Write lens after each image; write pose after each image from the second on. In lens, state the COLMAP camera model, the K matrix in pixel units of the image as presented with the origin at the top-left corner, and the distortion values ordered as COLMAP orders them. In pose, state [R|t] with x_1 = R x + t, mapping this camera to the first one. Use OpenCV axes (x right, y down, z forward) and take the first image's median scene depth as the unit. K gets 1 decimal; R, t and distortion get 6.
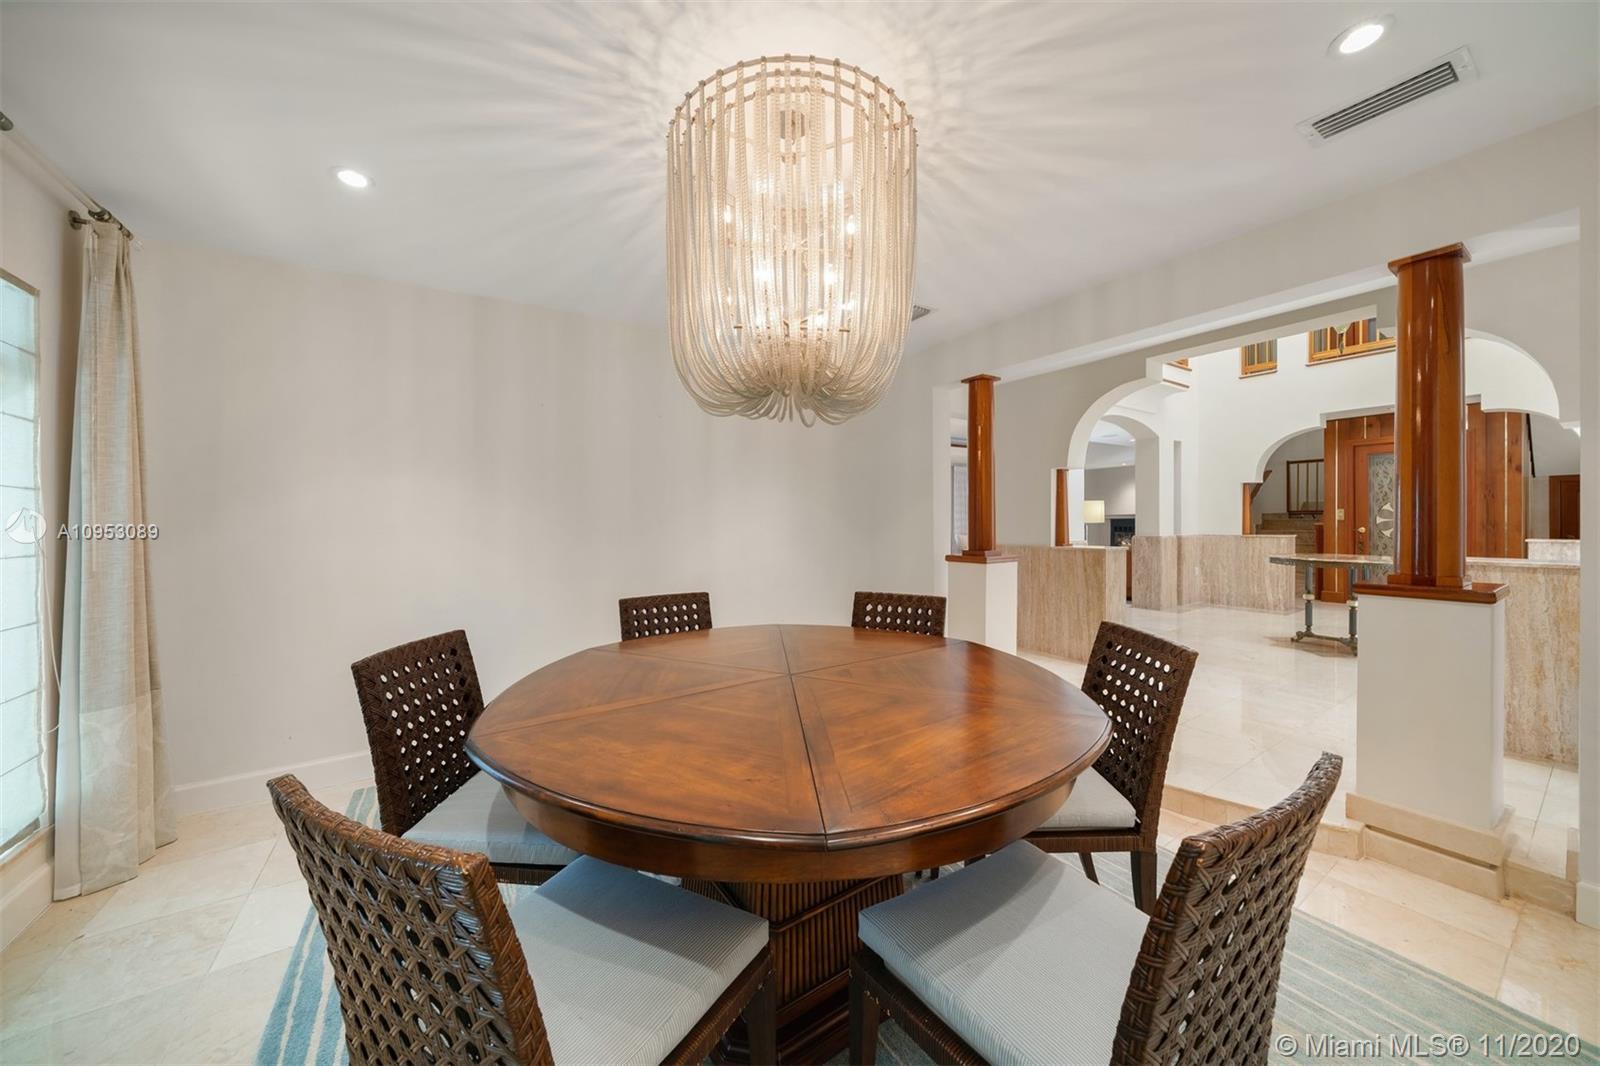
lens RADIAL K [[543.0, 0, 796.1], [0, 543.0, 531.5], [0, 0, 1]] dist [-0.005406, 0.000358]
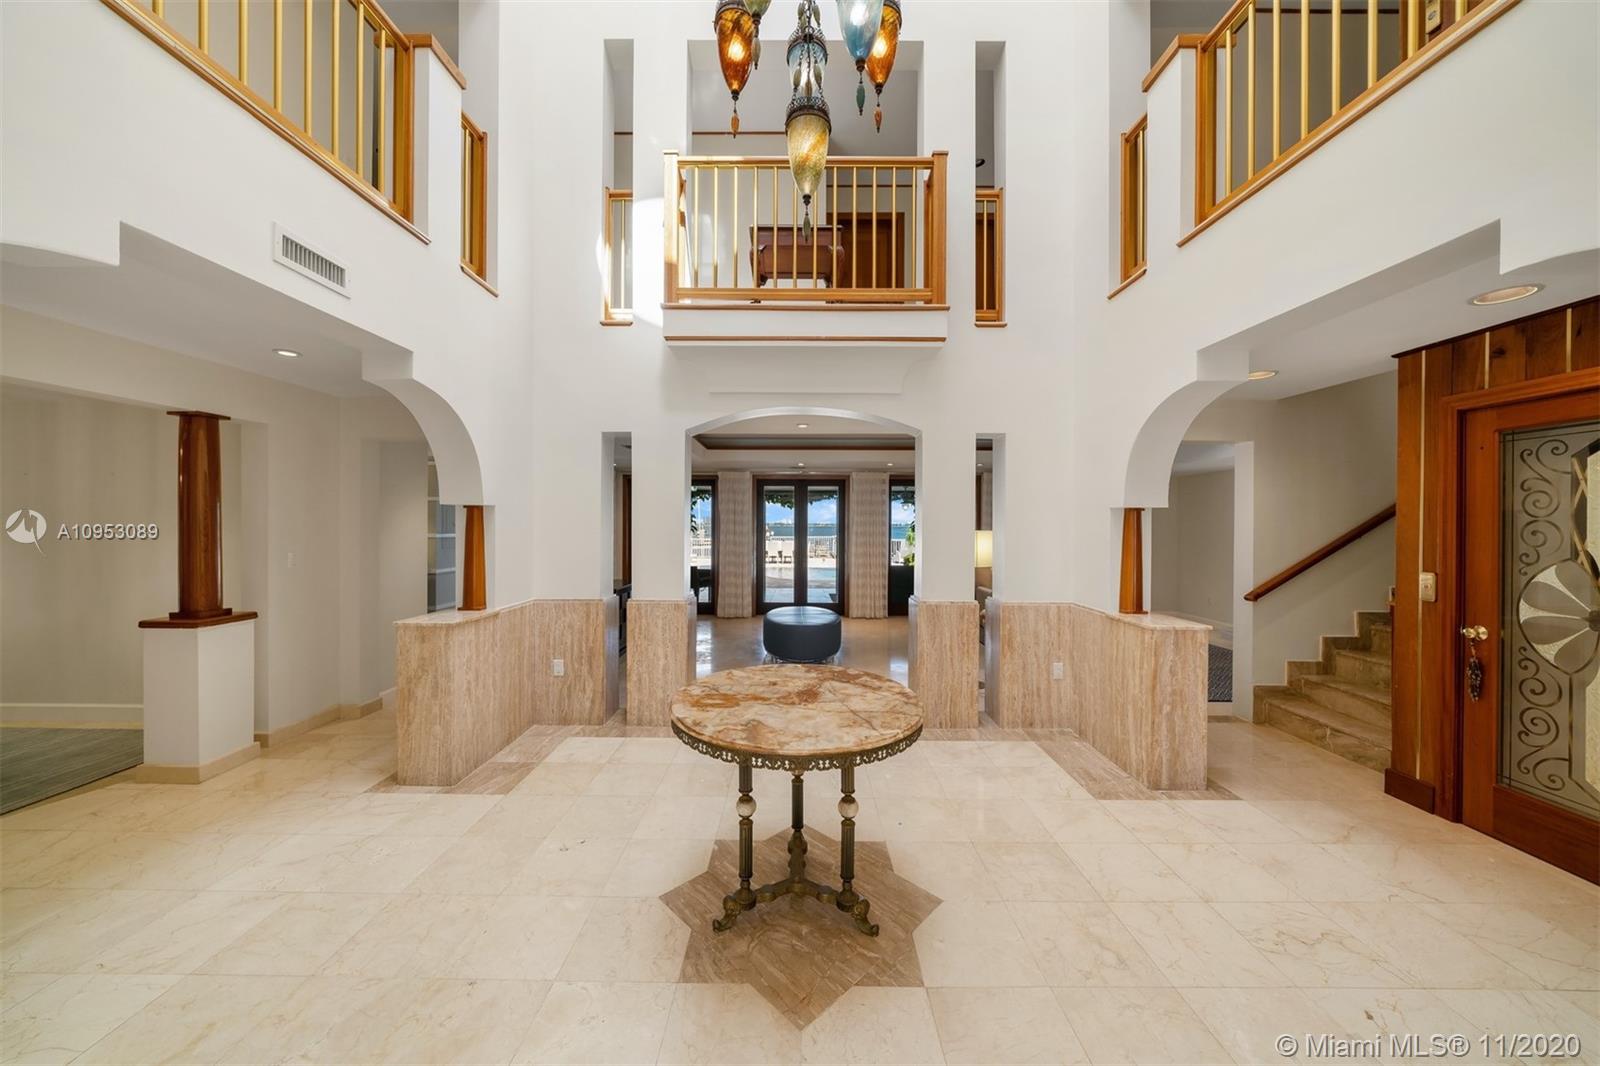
lens RADIAL K [[543.0, 0, 796.1], [0, 543.0, 531.5], [0, 0, 1]] dist [-0.005406, 0.000358]
pose [[0.836114, 0.020775, -0.548163, 0.865770], [-0.021626, 0.999754, 0.004903, -0.065207], [0.548130, 0.007755, 0.836357, 0.431609]]
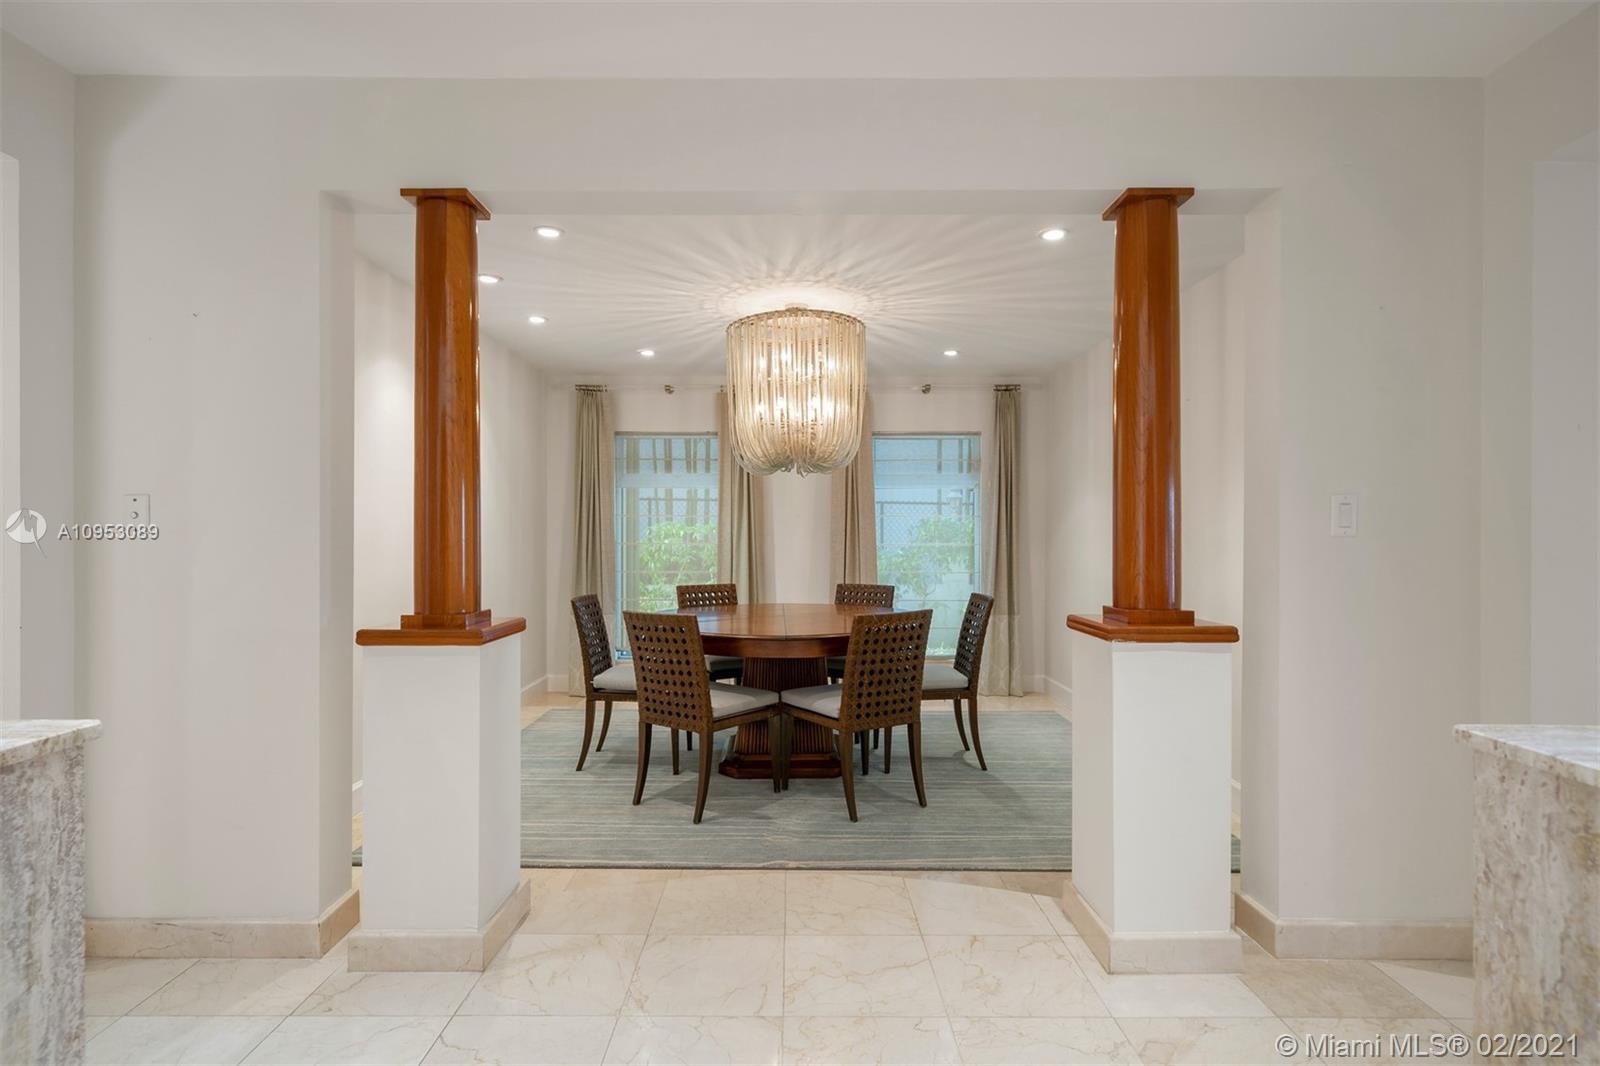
lens RADIAL K [[814.4, 0, 794.5], [0, 814.4, 535.7], [0, 0, 1]] dist [0.002419, 0.000534]
pose [[-0.545078, 0.012357, -0.838294, 0.548019], [-0.009825, 0.999729, 0.021125, -0.020167], [0.838328, 0.019751, -0.544809, 0.599287]]
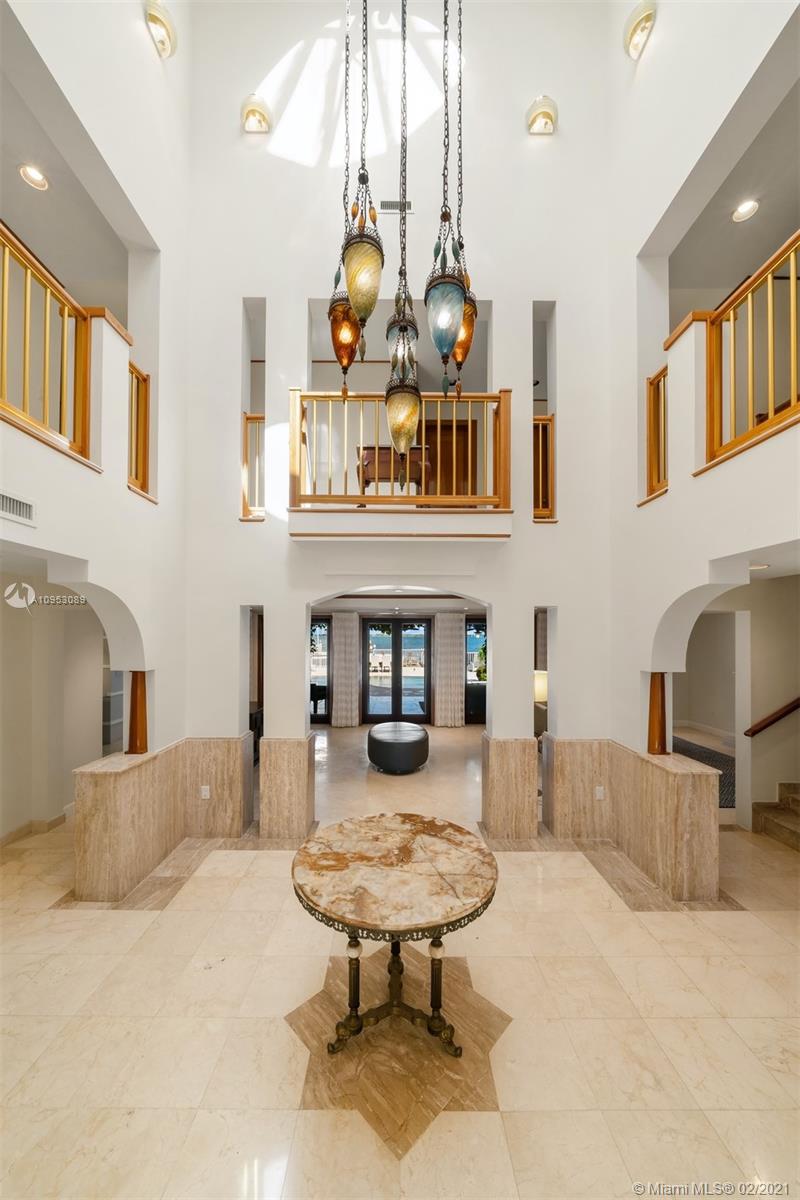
lens RADIAL K [[418.9, 0, 396.0], [0, 418.9, 635.8], [0, 0, 1]] dist [-0.005414, 0.000193]
pose [[0.840456, 0.013258, -0.541717, 0.857811], [-0.019556, 0.999792, -0.005872, -0.123575], [0.541527, 0.015529, 0.840540, 0.439839]]
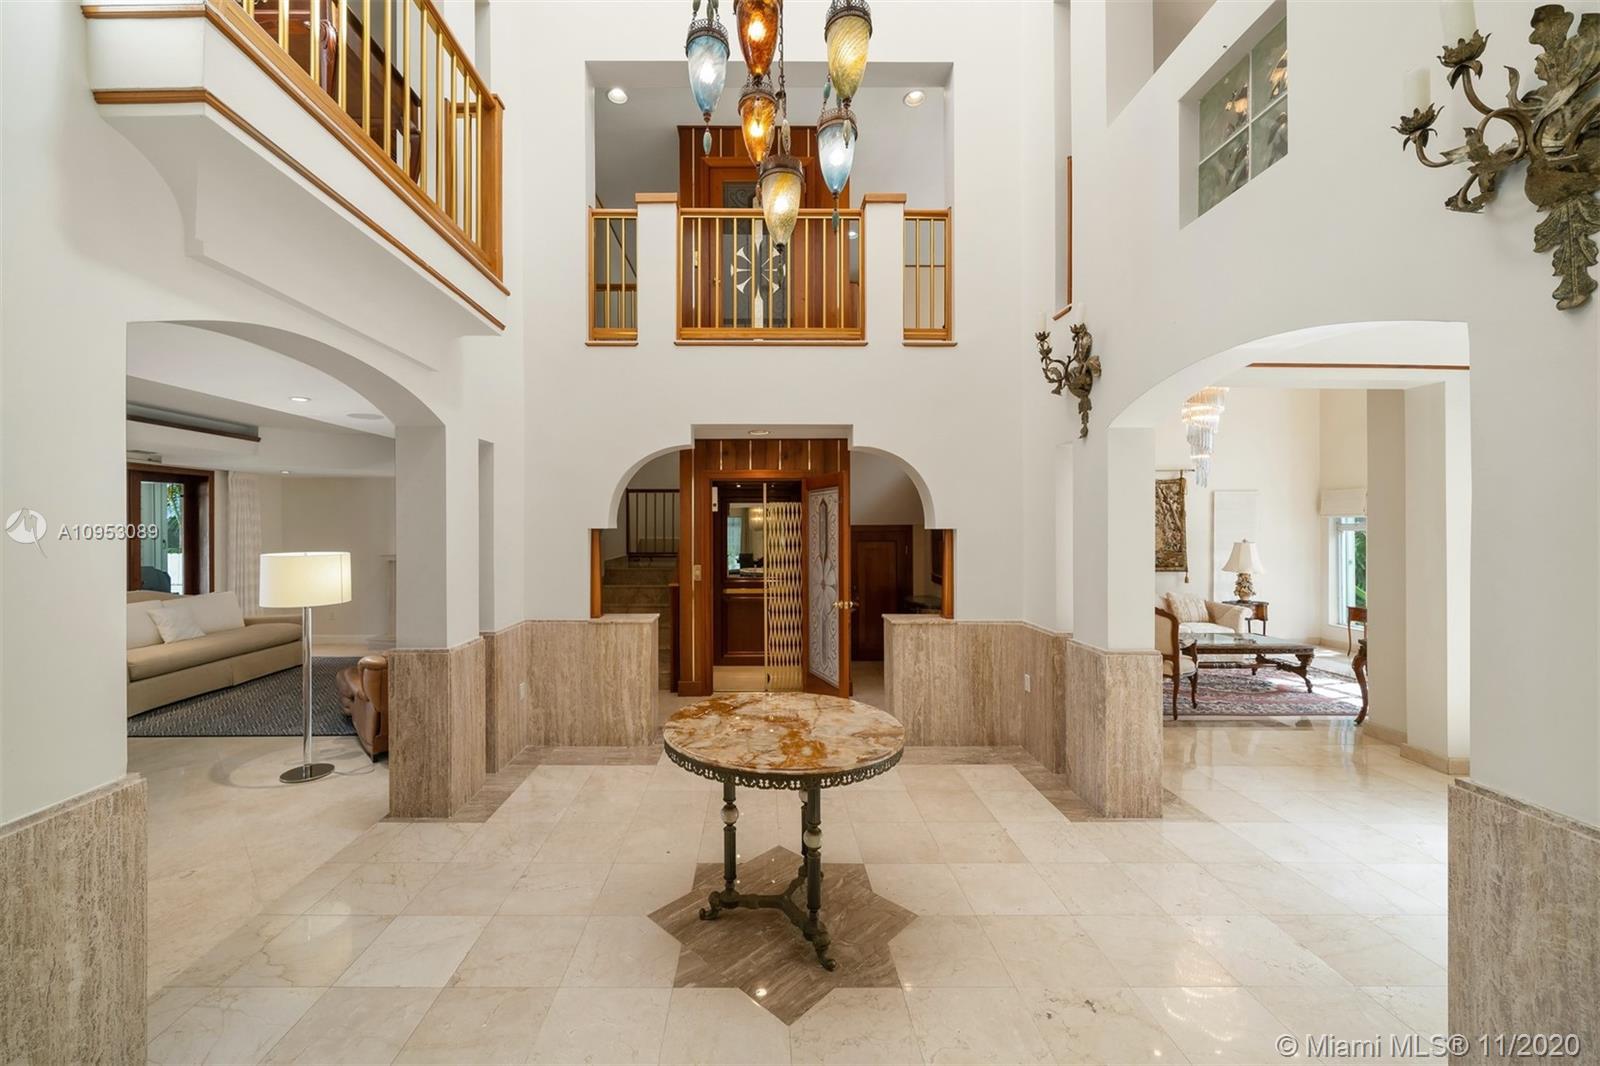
lens RADIAL K [[613.4, 0, 761.1], [0, 613.4, 531.3], [0, 0, 1]] dist [0.000327, 0.000041]
pose [[0.542857, 0.004259, 0.839814, 0.382956], [0.007571, 0.999922, -0.009965, -0.080197], [-0.839791, 0.011768, 0.542782, 0.503048]]
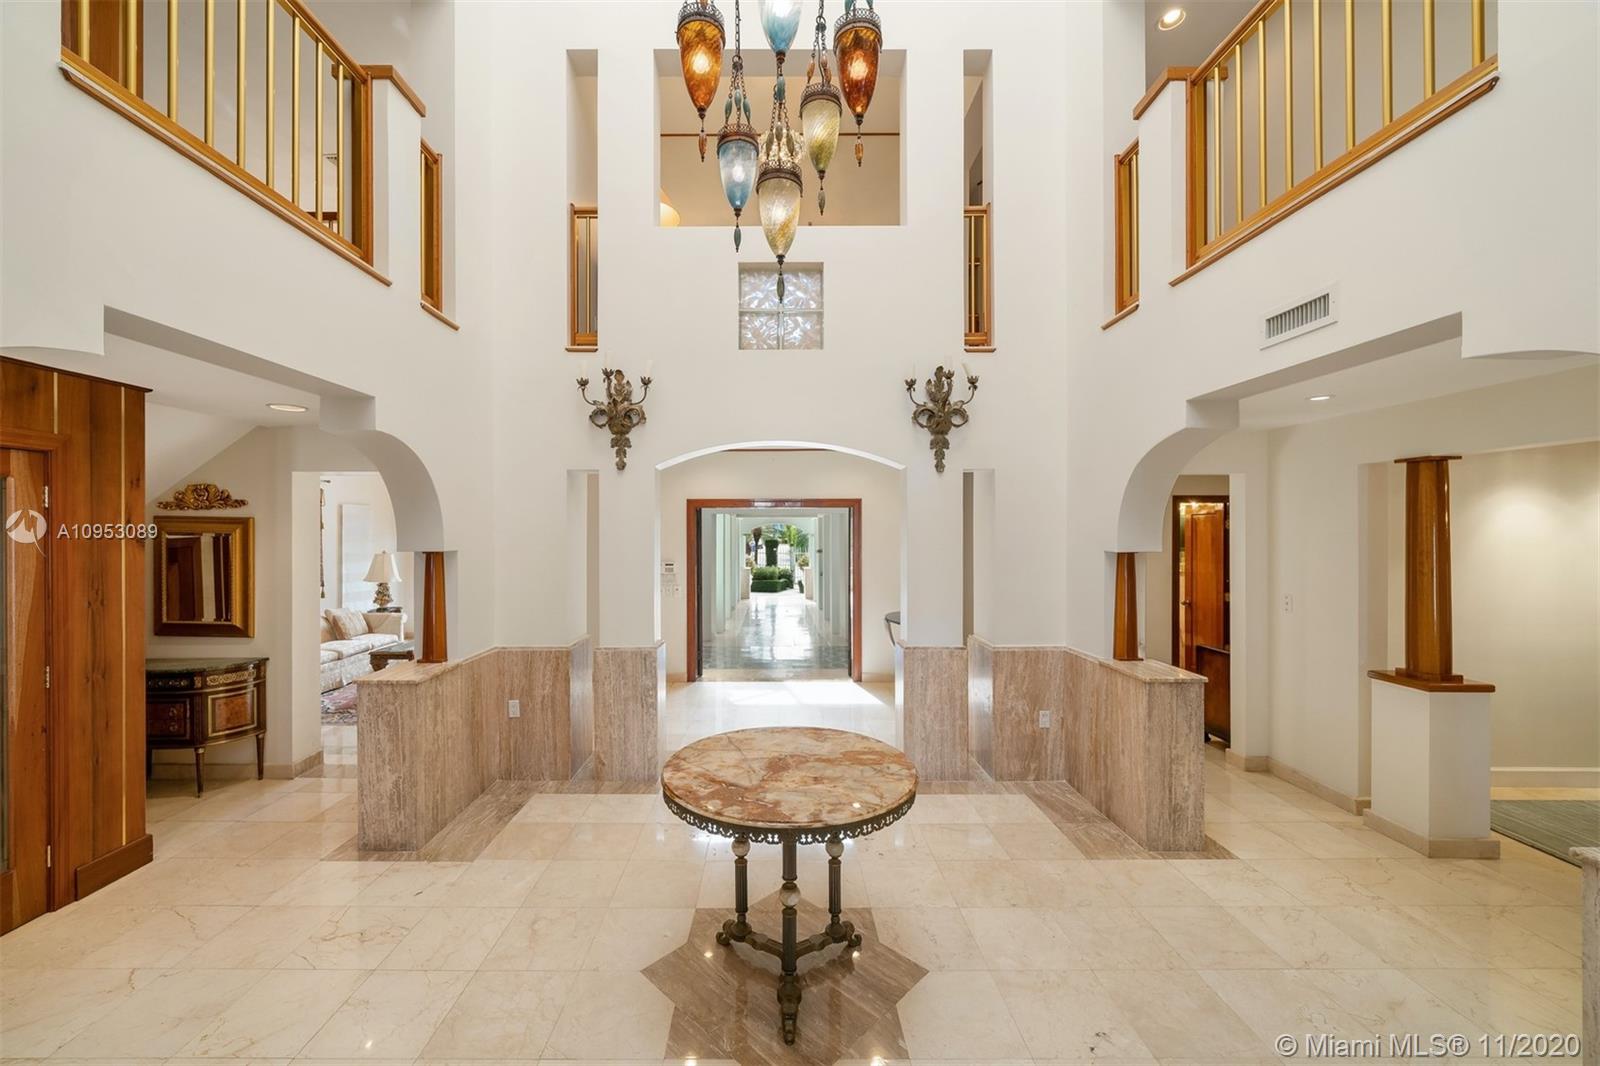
lens RADIAL K [[609.1, 0, 776.0], [0, 609.1, 535.2], [0, 0, 1]] dist [-0.000517, -0.000089]
pose [[-0.839766, 0.008021, 0.542889, 0.516268], [0.017354, 0.999777, 0.012072, -0.103244], [-0.542670, 0.019558, -0.839718, 0.982663]]
